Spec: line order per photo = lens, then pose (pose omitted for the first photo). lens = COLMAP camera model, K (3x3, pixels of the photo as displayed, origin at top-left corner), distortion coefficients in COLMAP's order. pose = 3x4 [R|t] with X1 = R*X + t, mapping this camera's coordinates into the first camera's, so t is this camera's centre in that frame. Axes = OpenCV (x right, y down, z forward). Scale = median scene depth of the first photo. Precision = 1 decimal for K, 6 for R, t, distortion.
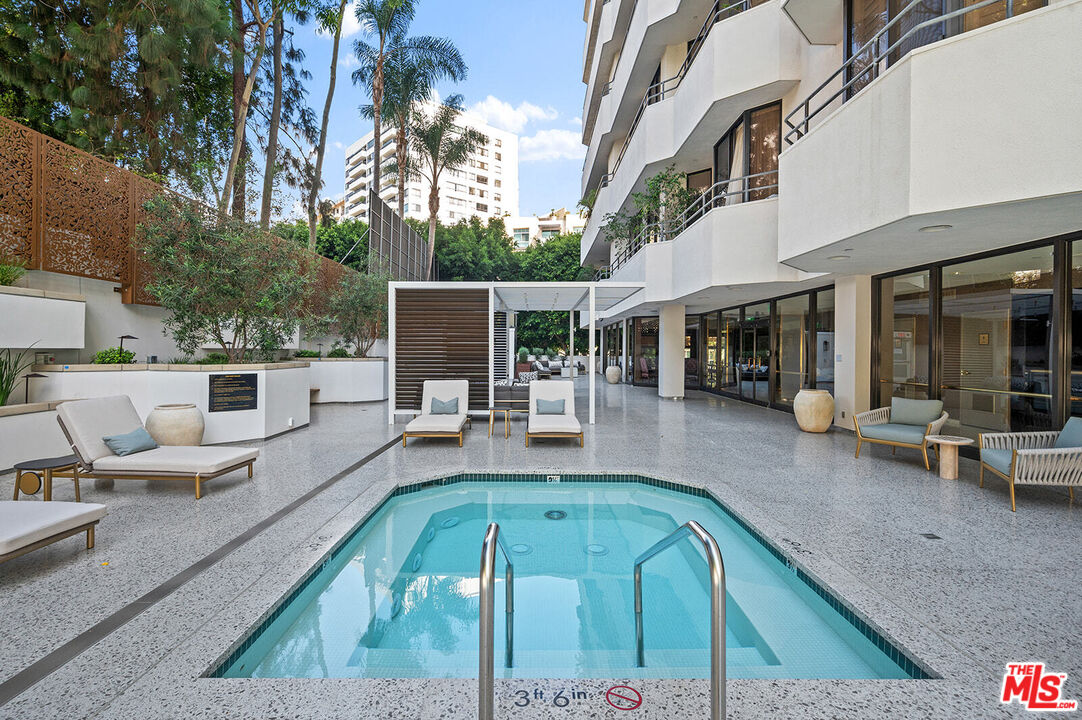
lens RADIAL K [[521.7, 0, 539.4], [0, 521.7, 353.1], [0, 0, 1]] dist [0.002945, 0.000740]
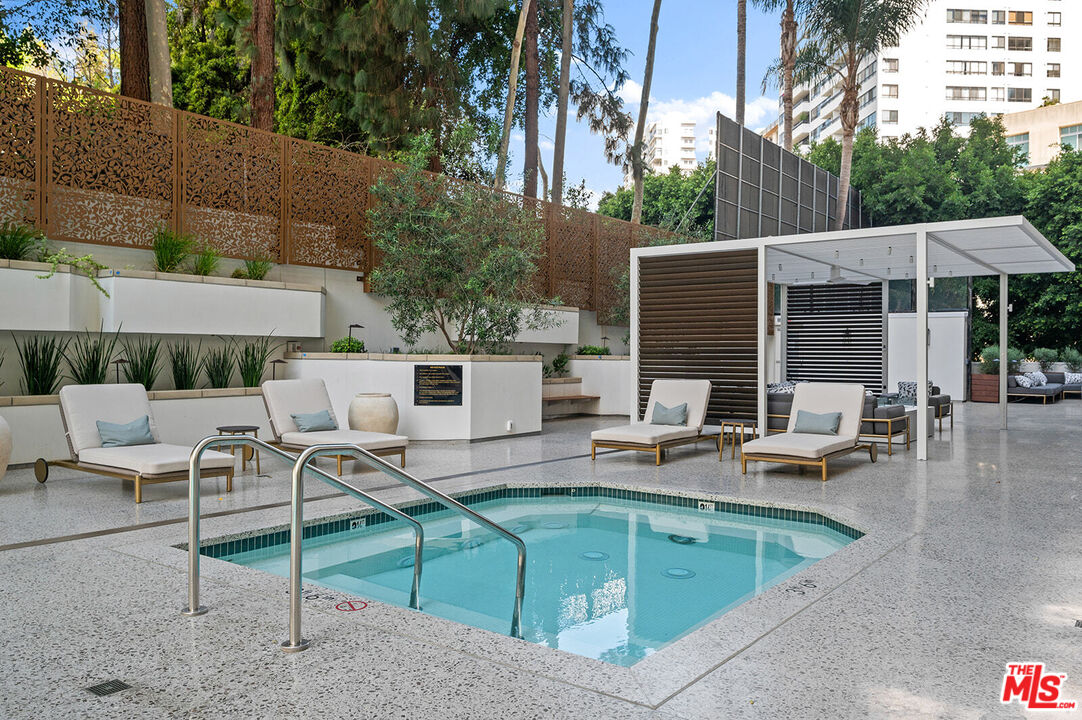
lens RADIAL K [[854.9, 0, 542.2], [0, 854.9, 364.5], [0, 0, 1]] dist [0.000626, -0.005425]
pose [[0.794123, 0.006871, -0.607718, 0.448801], [-0.007261, 0.999972, 0.001818, 0.034716], [0.607714, 0.002968, 0.794151, -0.063815]]
